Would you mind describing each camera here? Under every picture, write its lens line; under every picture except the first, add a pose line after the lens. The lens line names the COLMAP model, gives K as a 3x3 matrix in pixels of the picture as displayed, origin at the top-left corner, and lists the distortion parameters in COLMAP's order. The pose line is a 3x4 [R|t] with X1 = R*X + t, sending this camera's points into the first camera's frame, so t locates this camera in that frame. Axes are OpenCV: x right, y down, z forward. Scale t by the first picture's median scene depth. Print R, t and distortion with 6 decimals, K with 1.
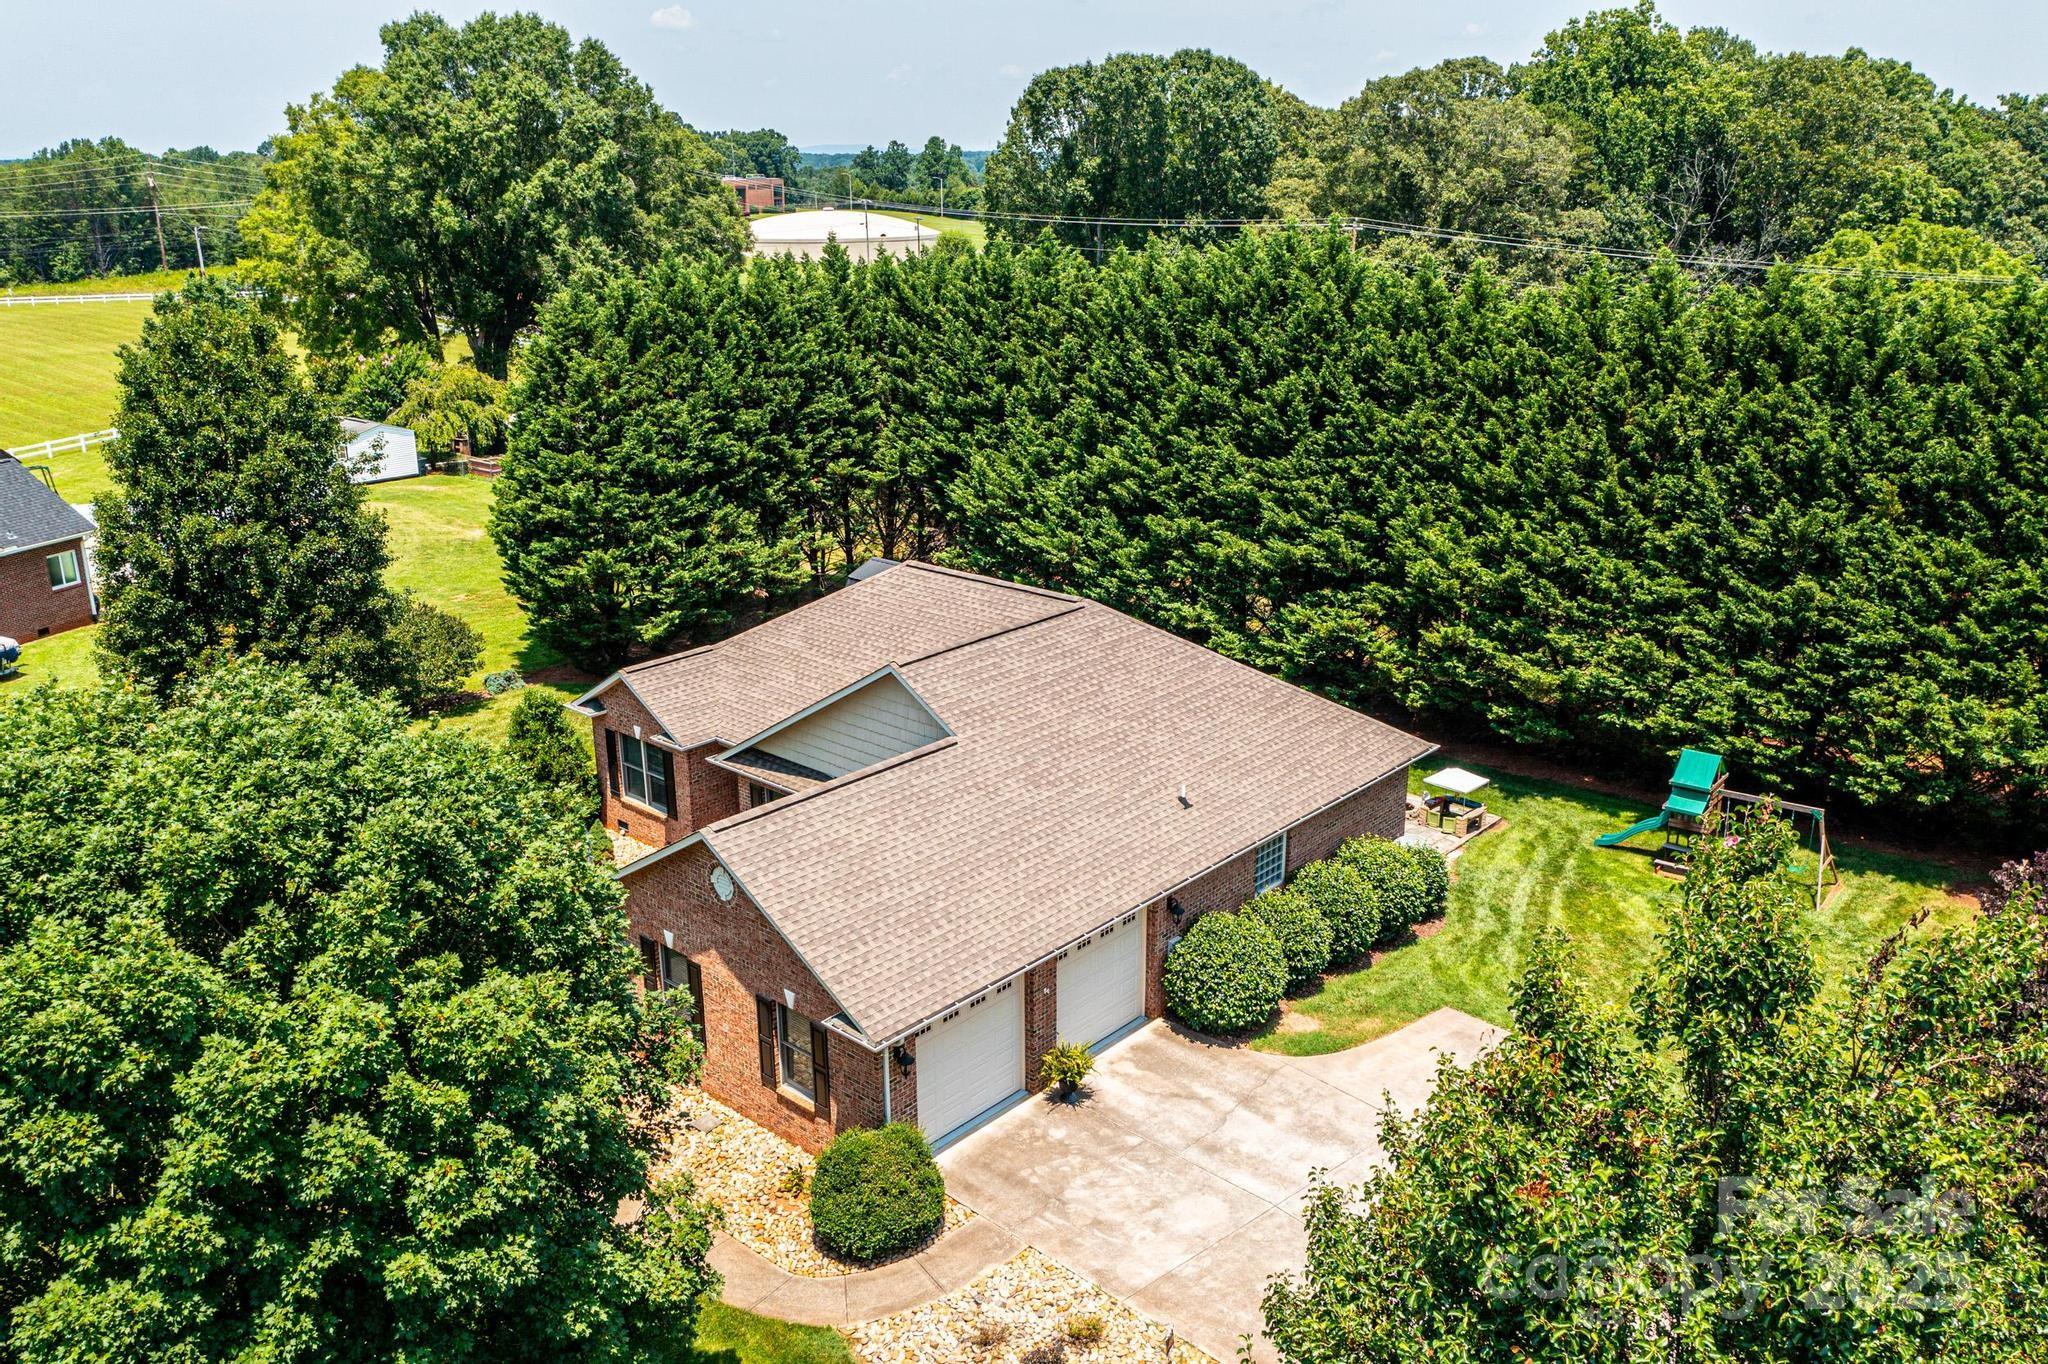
lens RADIAL K [[1714.2, 0, 994.6], [0, 1714.2, 675.6], [0, 0, 1]] dist [-0.017782, -0.003364]
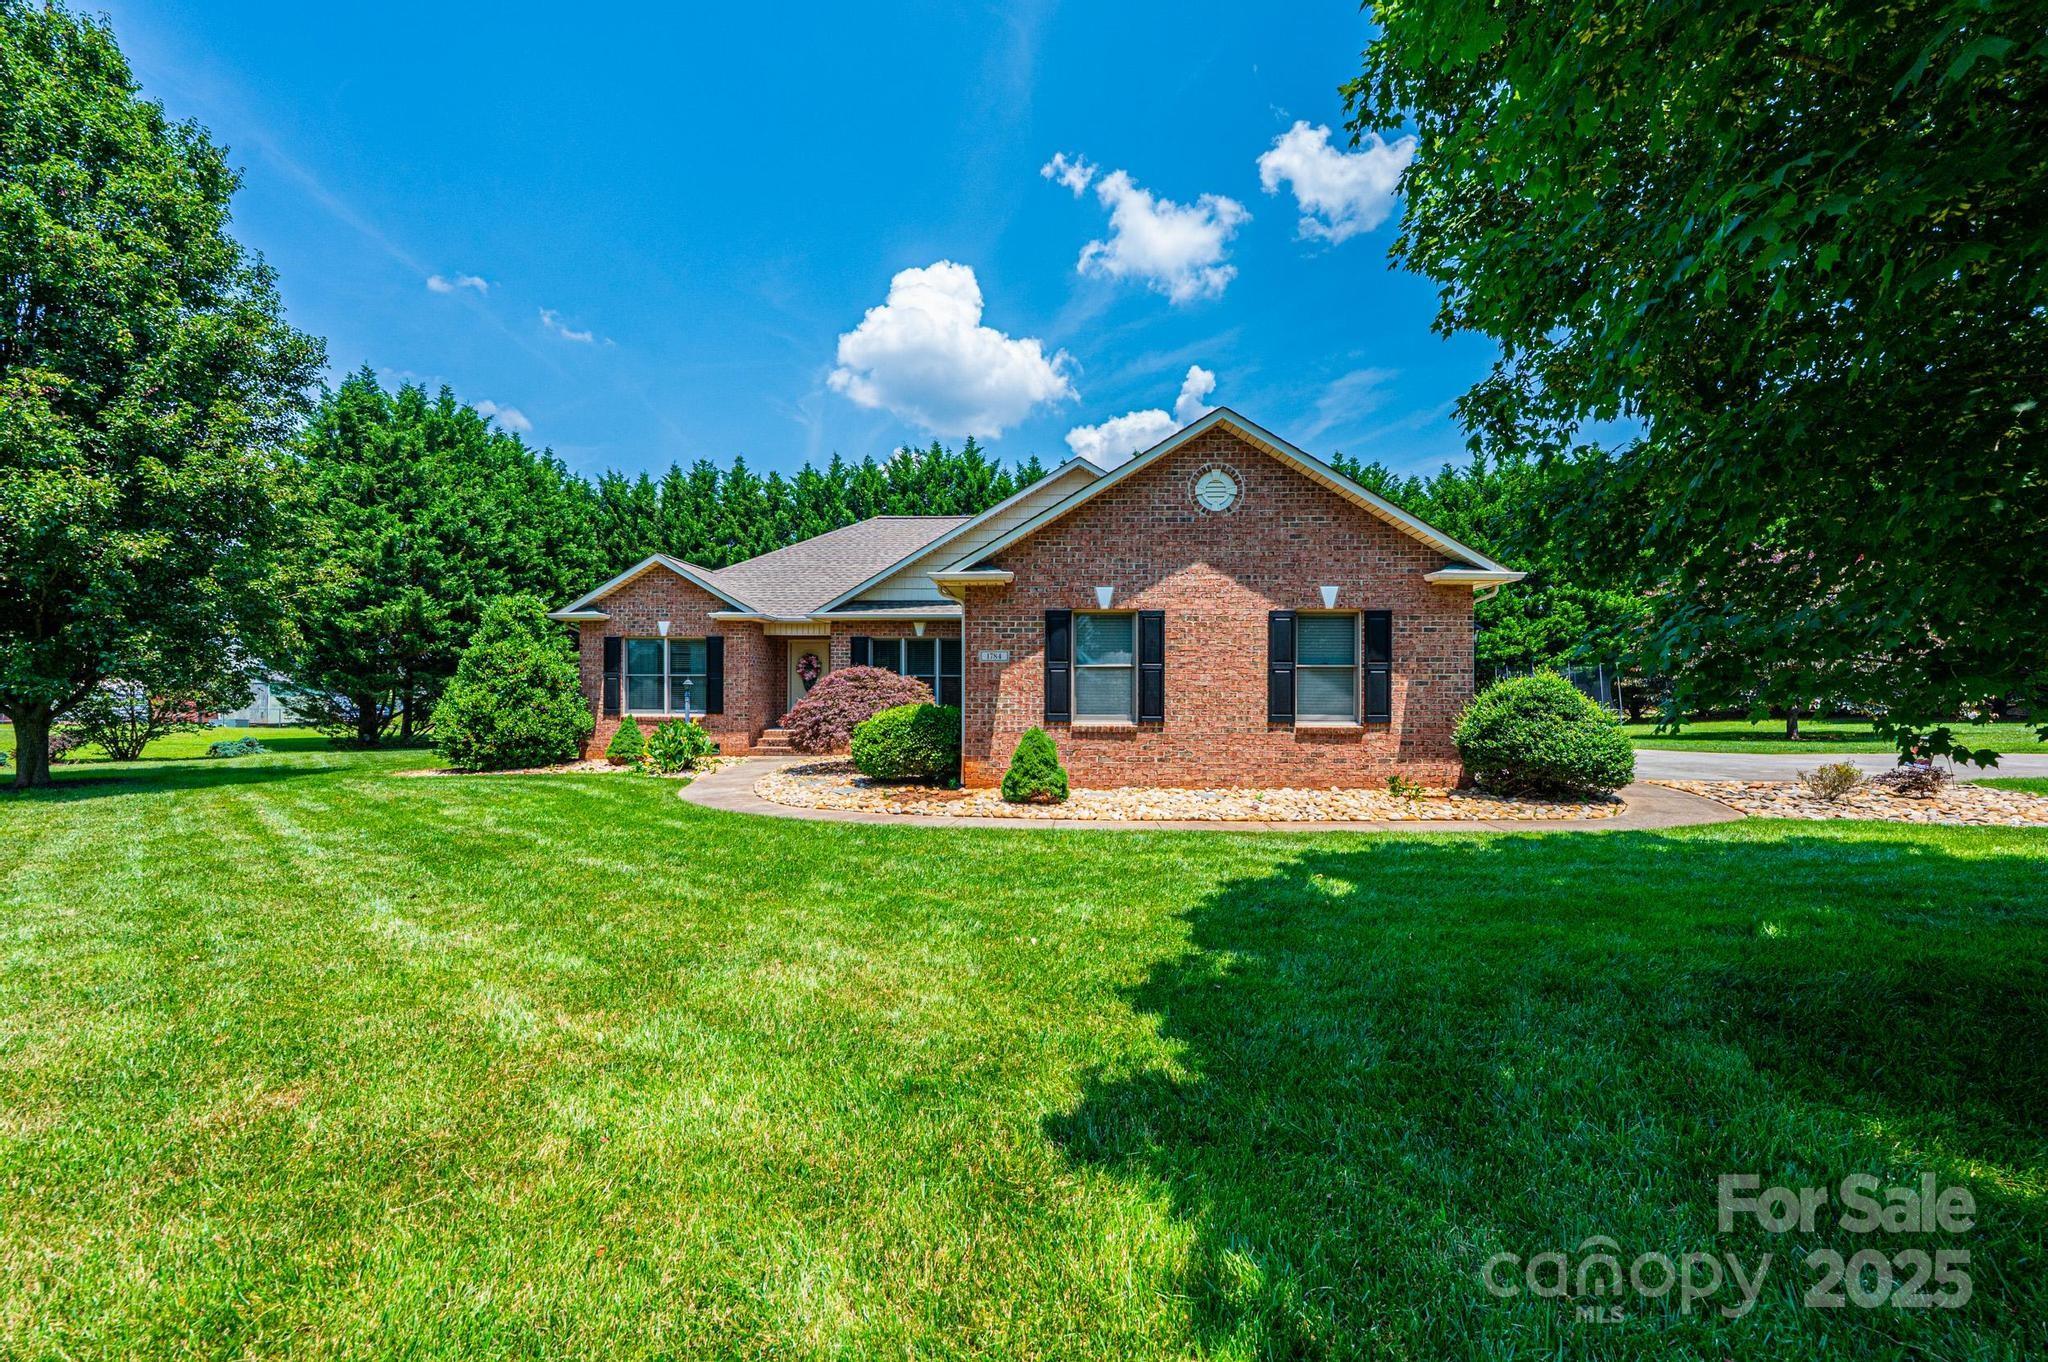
lens RADIAL K [[838.9, 0, 1021.3], [0, 838.9, 682.8], [0, 0, 1]] dist [-0.001060, 0.000249]
pose [[0.744708, 0.014698, 0.667229, -0.358030], [0.204717, 0.946531, -0.249340, 0.208672], [-0.635218, 0.322278, 0.701880, 0.550057]]
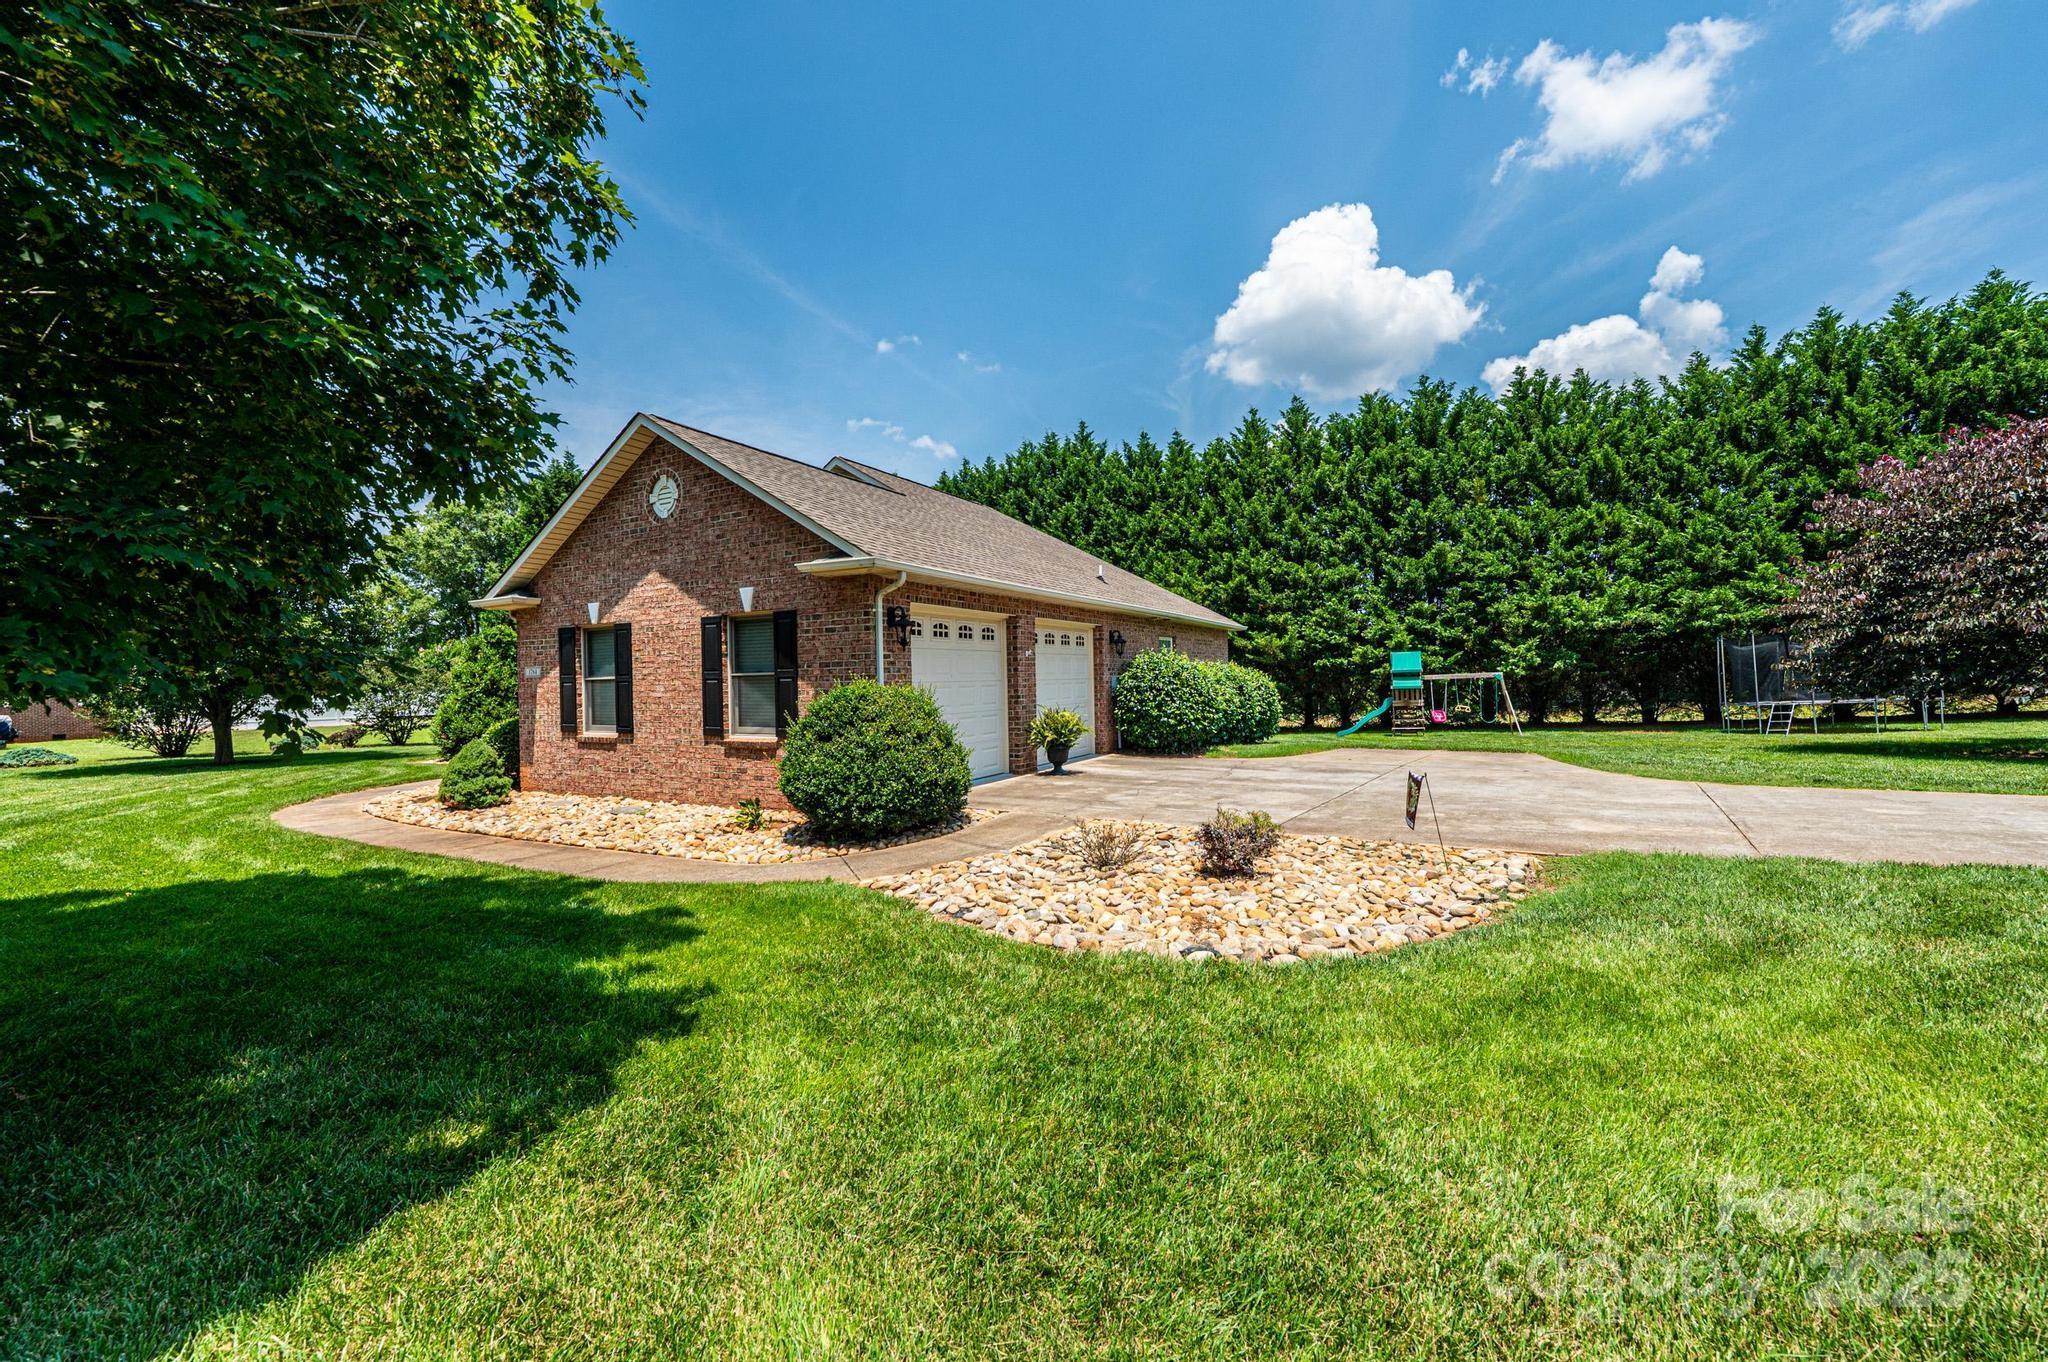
lens RADIAL K [[838.9, 0, 1021.3], [0, 838.9, 682.8], [0, 0, 1]] dist [-0.001060, 0.000249]
pose [[0.971395, -0.013159, 0.237103, -0.059535], [0.087492, 0.948056, -0.305835, 0.244525], [-0.220762, 0.317831, 0.922089, 0.418997]]
